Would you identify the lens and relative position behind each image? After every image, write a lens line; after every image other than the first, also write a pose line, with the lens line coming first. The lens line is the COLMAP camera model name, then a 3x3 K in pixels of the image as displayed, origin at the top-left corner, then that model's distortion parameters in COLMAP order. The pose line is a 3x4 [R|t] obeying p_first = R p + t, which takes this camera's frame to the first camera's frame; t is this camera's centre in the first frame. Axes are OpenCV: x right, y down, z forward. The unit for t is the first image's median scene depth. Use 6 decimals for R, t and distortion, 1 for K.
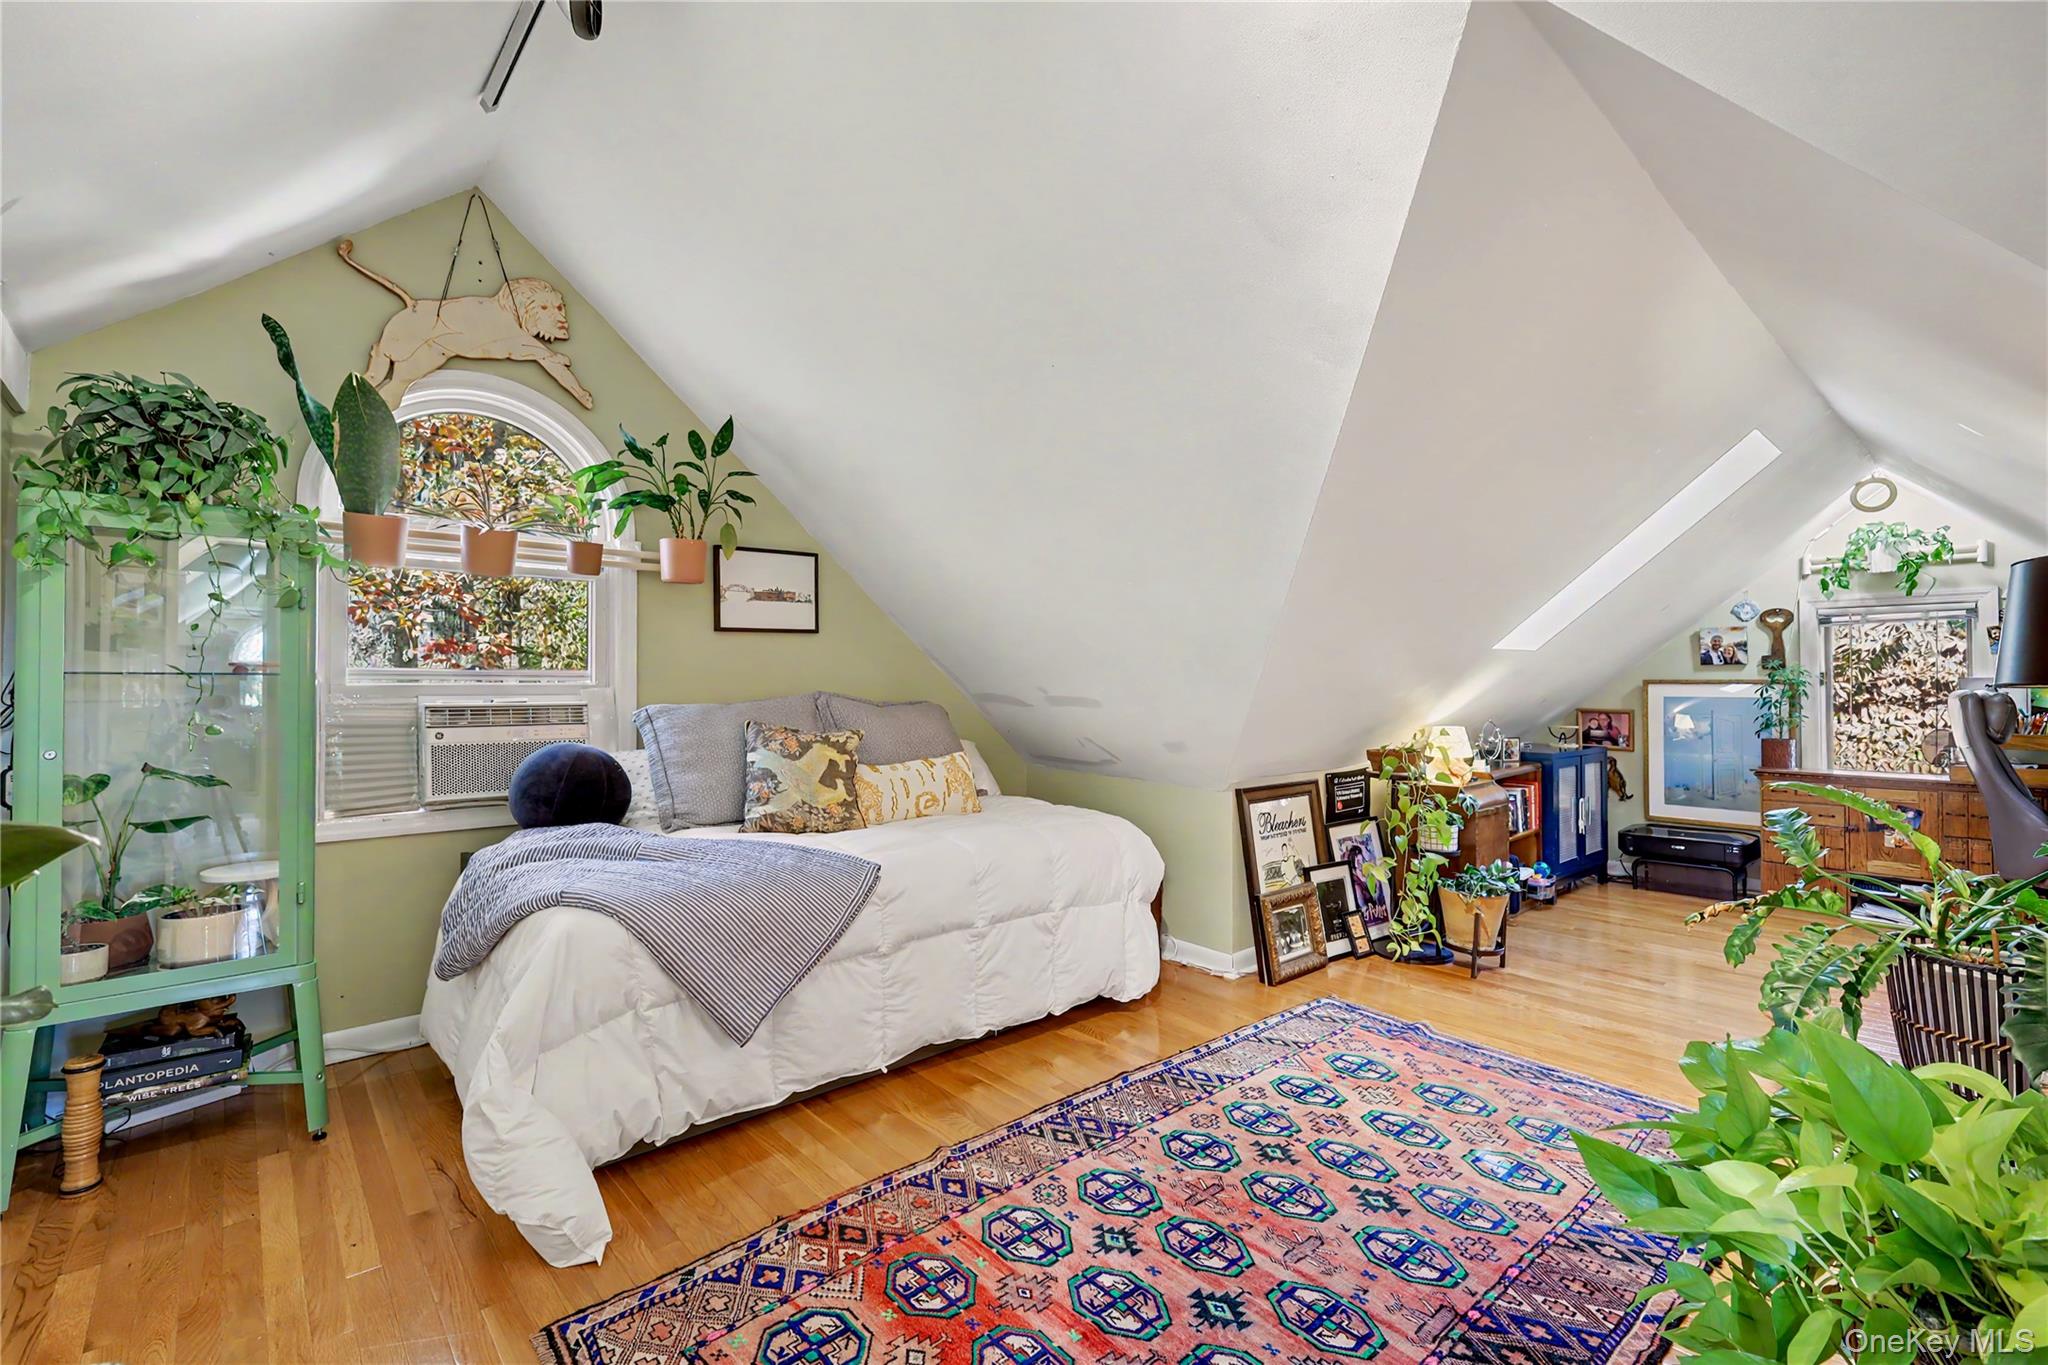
lens RADIAL K [[891.7, 0, 1024.0], [0, 891.7, 682.5], [0, 0, 1]] dist [0.002535, 0.000160]
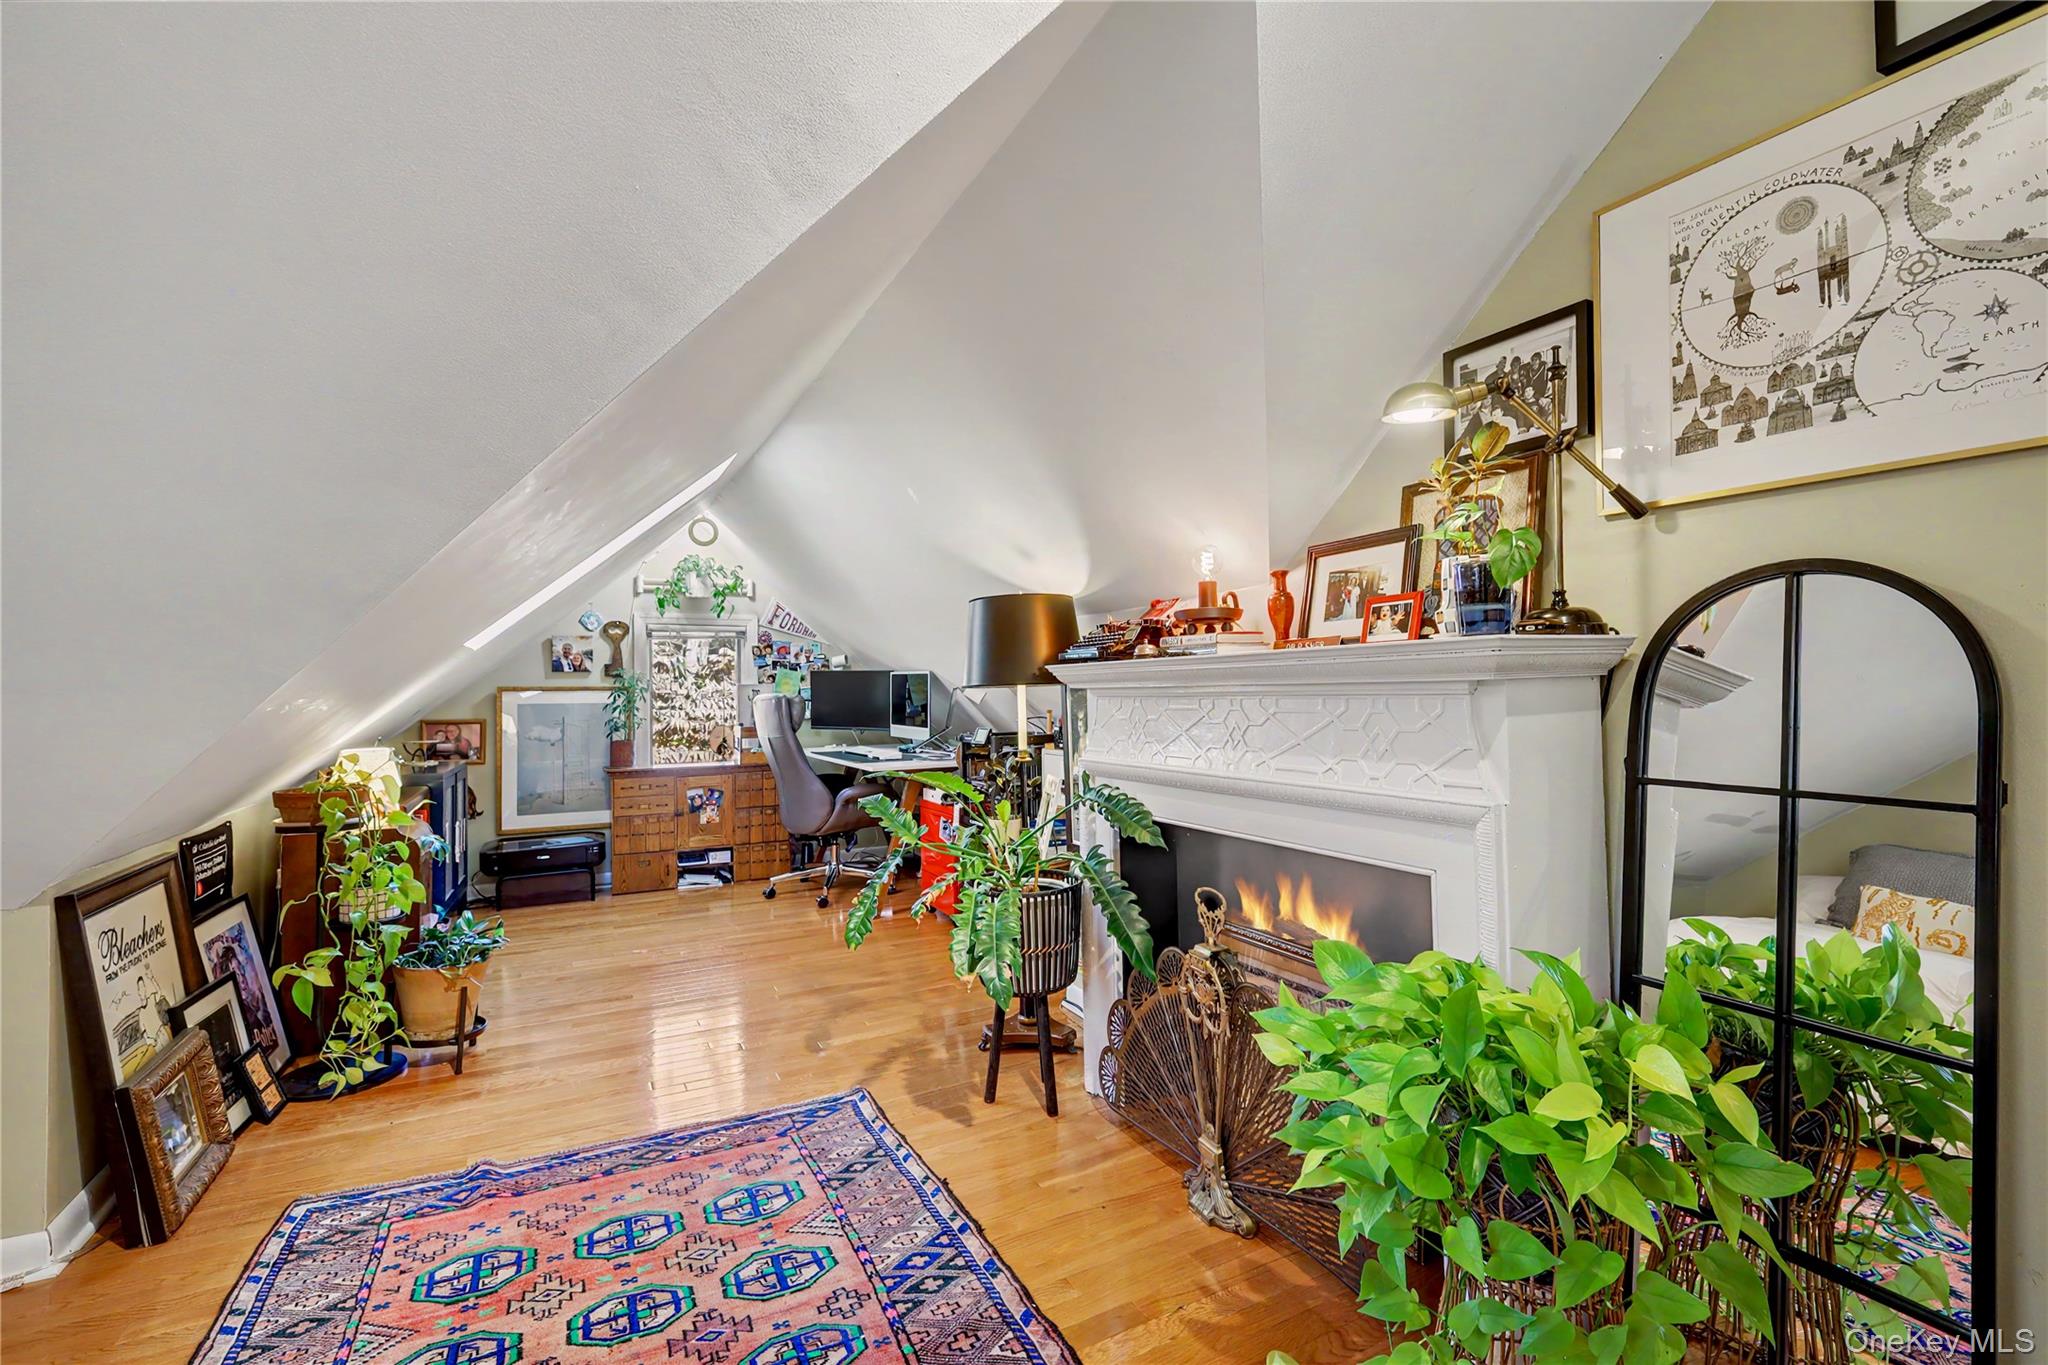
lens RADIAL K [[891.7, 0, 1024.0], [0, 891.7, 682.5], [0, 0, 1]] dist [0.002535, 0.000160]
pose [[0.249949, 0.004151, 0.968250, -0.109720], [0.008699, 0.999941, -0.006533, 0.004626], [-0.968220, 0.010056, 0.249898, 0.311172]]
